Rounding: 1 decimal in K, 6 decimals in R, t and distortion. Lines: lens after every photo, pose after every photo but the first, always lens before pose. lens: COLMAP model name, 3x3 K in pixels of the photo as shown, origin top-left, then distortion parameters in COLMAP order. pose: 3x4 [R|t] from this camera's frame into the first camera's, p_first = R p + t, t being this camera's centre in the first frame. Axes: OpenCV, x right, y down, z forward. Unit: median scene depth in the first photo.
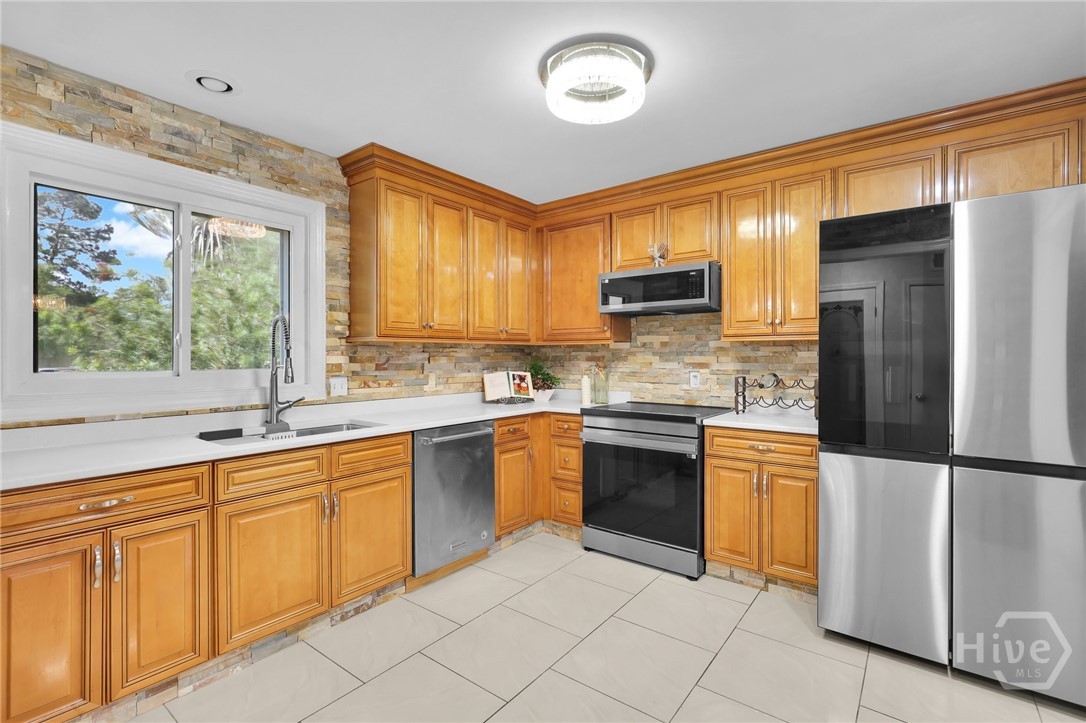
lens RADIAL K [[491.5, 0, 541.7], [0, 491.5, 356.8], [0, 0, 1]] dist [-0.001000, -0.000092]
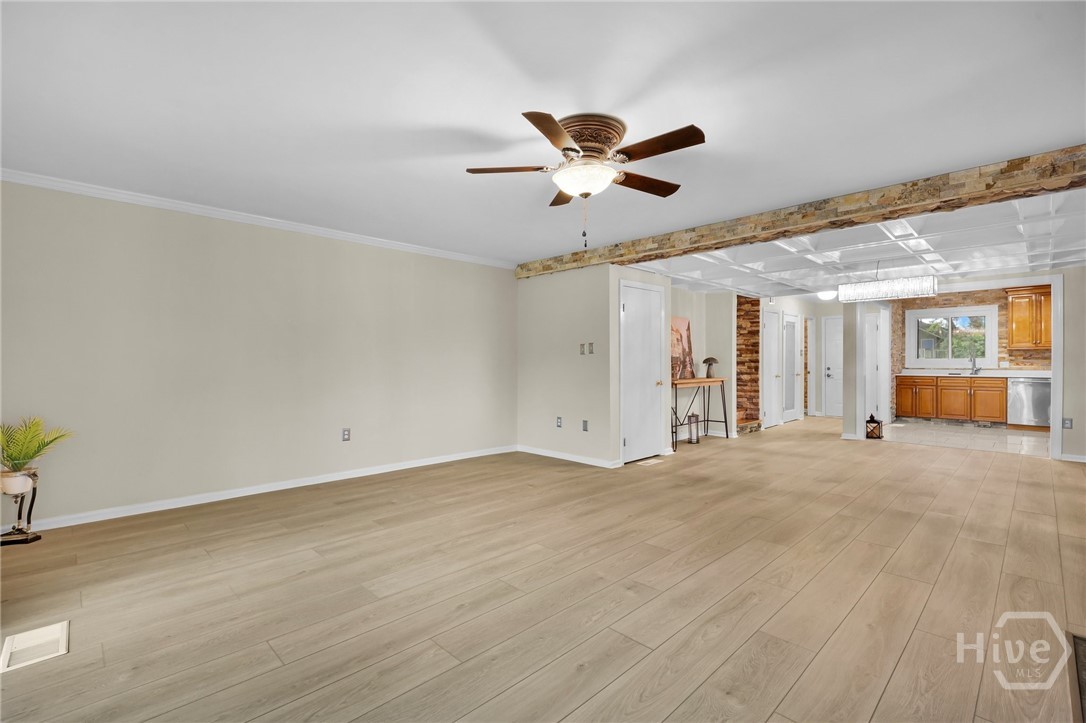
lens RADIAL K [[489.1, 0, 543.0], [0, 489.1, 361.5], [0, 0, 1]] dist [-0.001489, 0.000145]
pose [[-0.135290, 0.001554, -0.990805, 2.692378], [0.000881, 0.999999, 0.001448, 0.032927], [0.990806, -0.000677, -0.135291, -1.271941]]
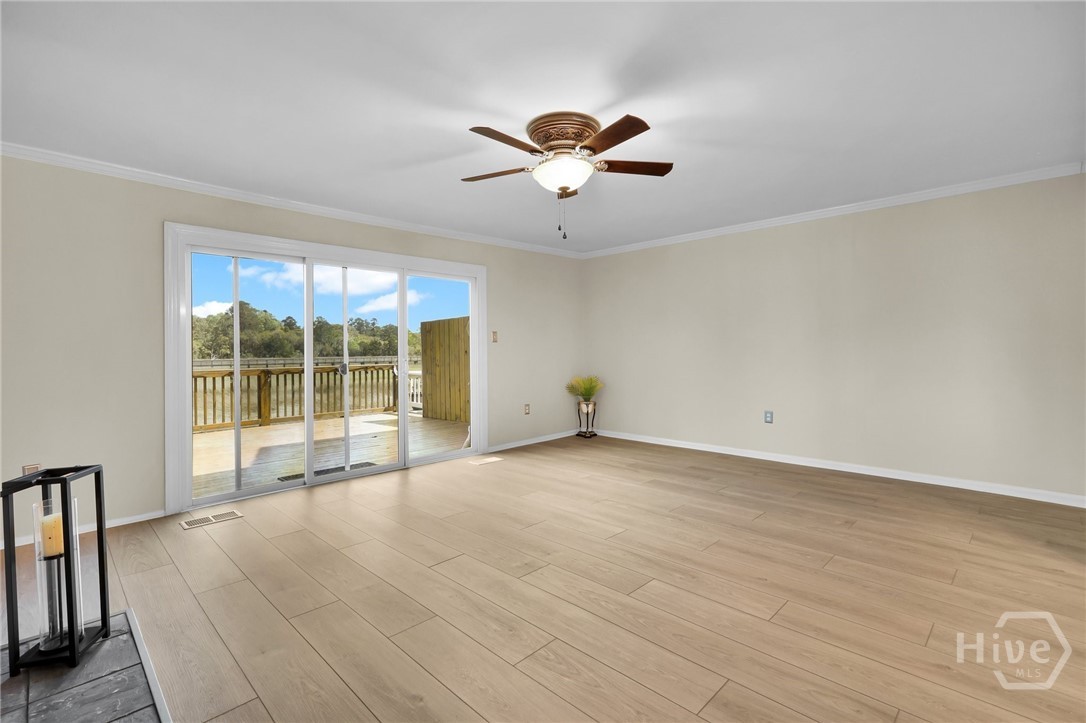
lens RADIAL K [[496.4, 0, 544.0], [0, 496.4, 348.0], [0, 0, 1]] dist [0.001858, 0.000048]
pose [[-0.992328, 0.014543, 0.122778, 1.764577], [0.014580, 0.999894, -0.000595, 0.033001], [-0.122773, 0.001200, -0.992434, -0.414903]]
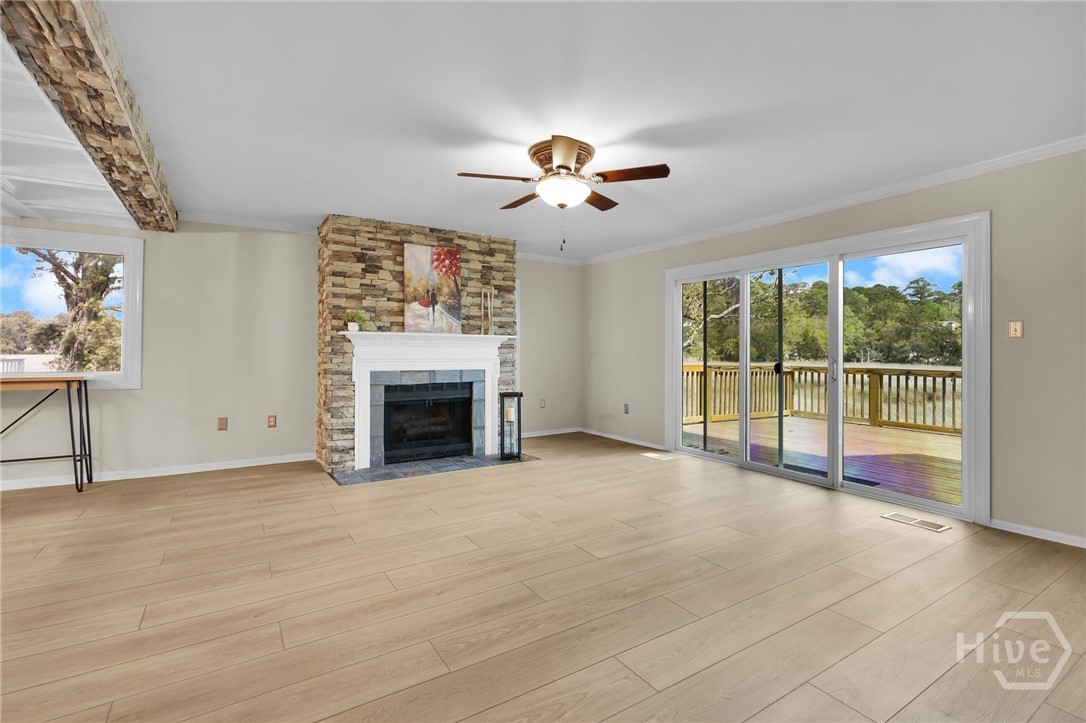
lens RADIAL K [[496.4, 0, 544.0], [0, 496.4, 348.0], [0, 0, 1]] dist [0.001858, 0.000048]
pose [[0.336280, 0.008410, 0.941724, 0.881640], [-0.004584, 0.999963, -0.007293, 0.038769], [-0.941751, -0.001864, 0.336306, -1.617251]]
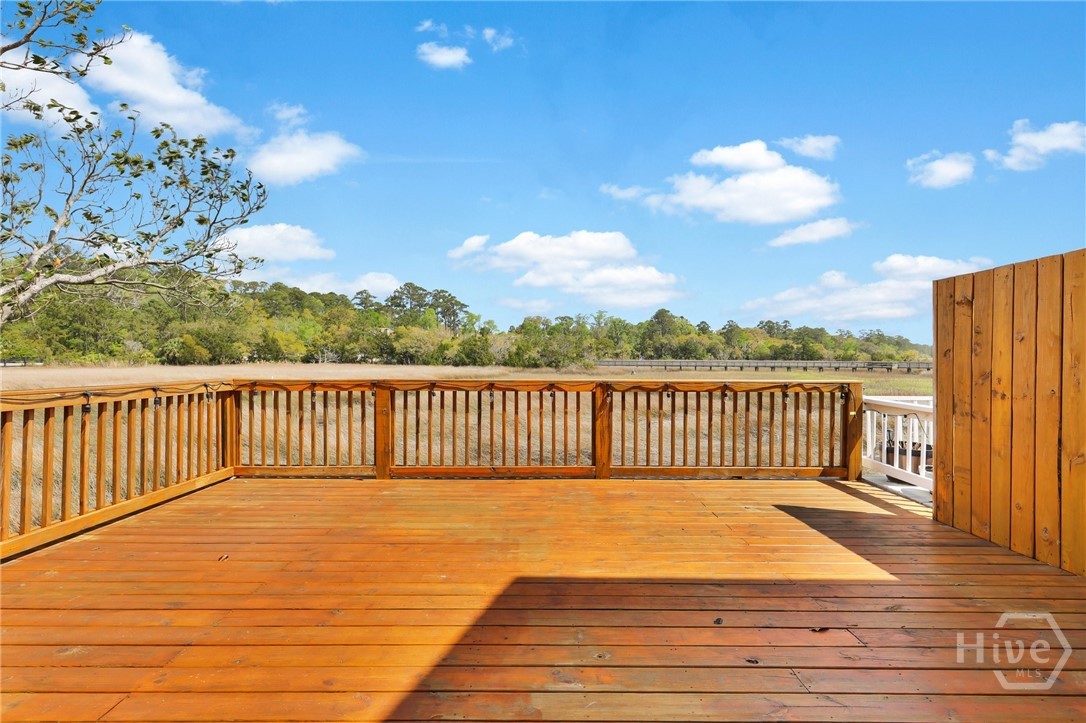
lens RADIAL K [[489.1, 0, 543.0], [0, 489.1, 361.5], [0, 0, 1]] dist [-0.001489, 0.000145]
pose [[-0.611295, -0.011450, 0.791320, 2.523173], [-0.000685, 0.999903, 0.013939, 0.041128], [-0.791403, 0.007979, -0.611243, -1.858460]]
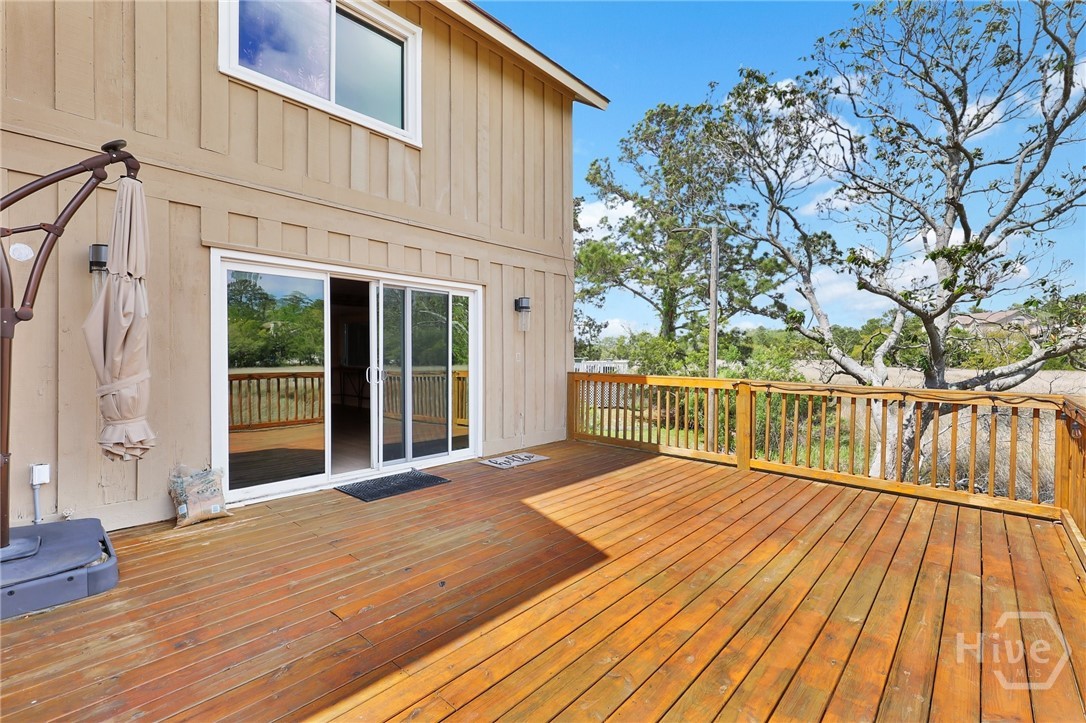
lens RADIAL K [[489.1, 0, 543.0], [0, 489.1, 361.5], [0, 0, 1]] dist [-0.001489, 0.000145]
pose [[0.997032, 0.004072, -0.076875, 3.168003], [-0.003362, 0.999951, 0.009362, 0.026143], [0.076910, -0.009075, 0.996997, -3.344311]]
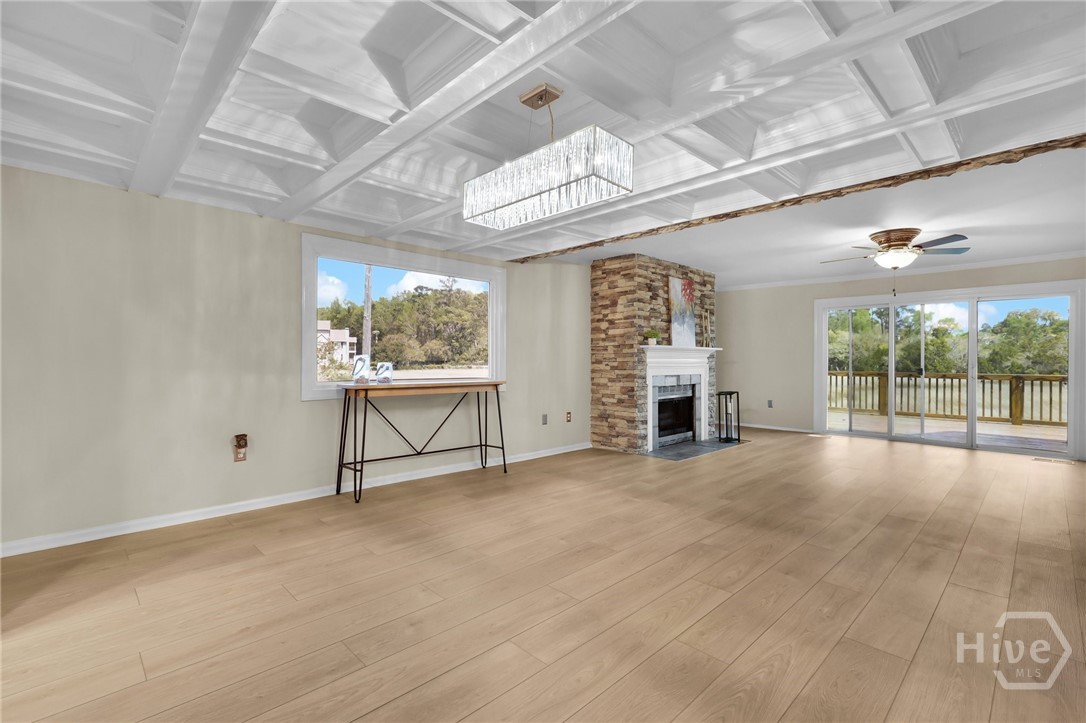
lens RADIAL K [[489.1, 0, 543.0], [0, 489.1, 361.5], [0, 0, 1]] dist [-0.001489, 0.000145]
pose [[0.142033, -0.003019, 0.989857, 0.151981], [-0.003224, 0.999989, 0.003512, 0.039258], [-0.989857, -0.003690, 0.142022, -0.432613]]
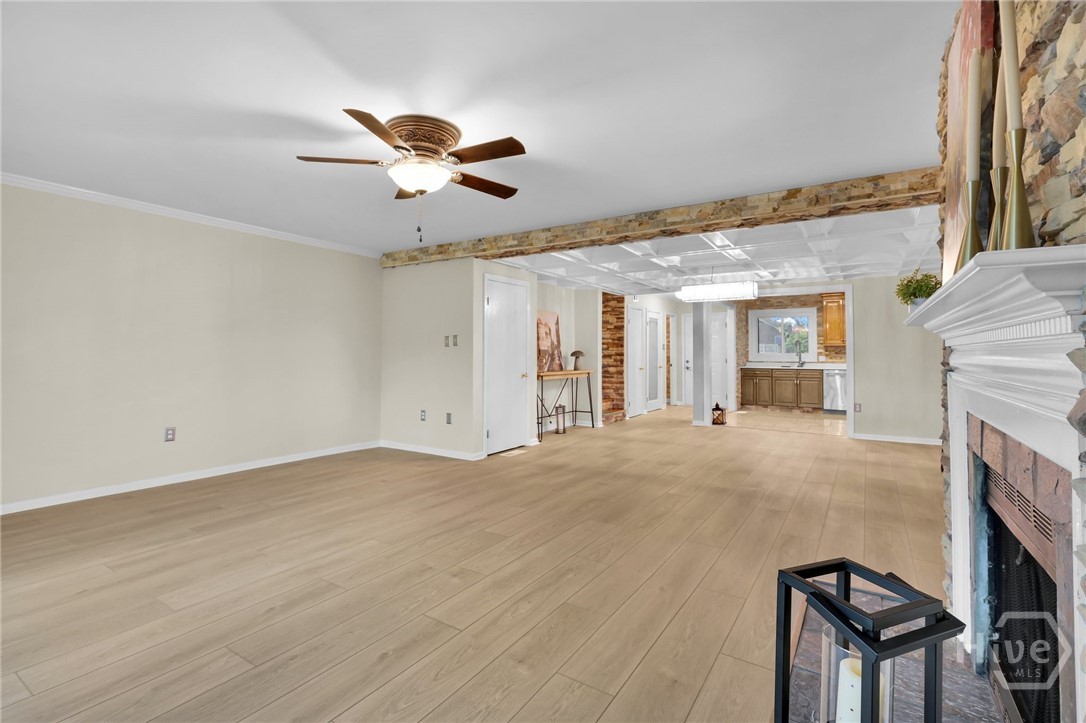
lens RADIAL K [[497.4, 0, 545.6], [0, 497.4, 336.5], [0, 0, 1]] dist [-0.000403, -0.000041]
pose [[0.084537, -0.033649, -0.995852, 2.736375], [-0.005404, 0.999399, -0.034228, 0.033079], [0.996406, 0.008275, 0.084305, -1.165935]]
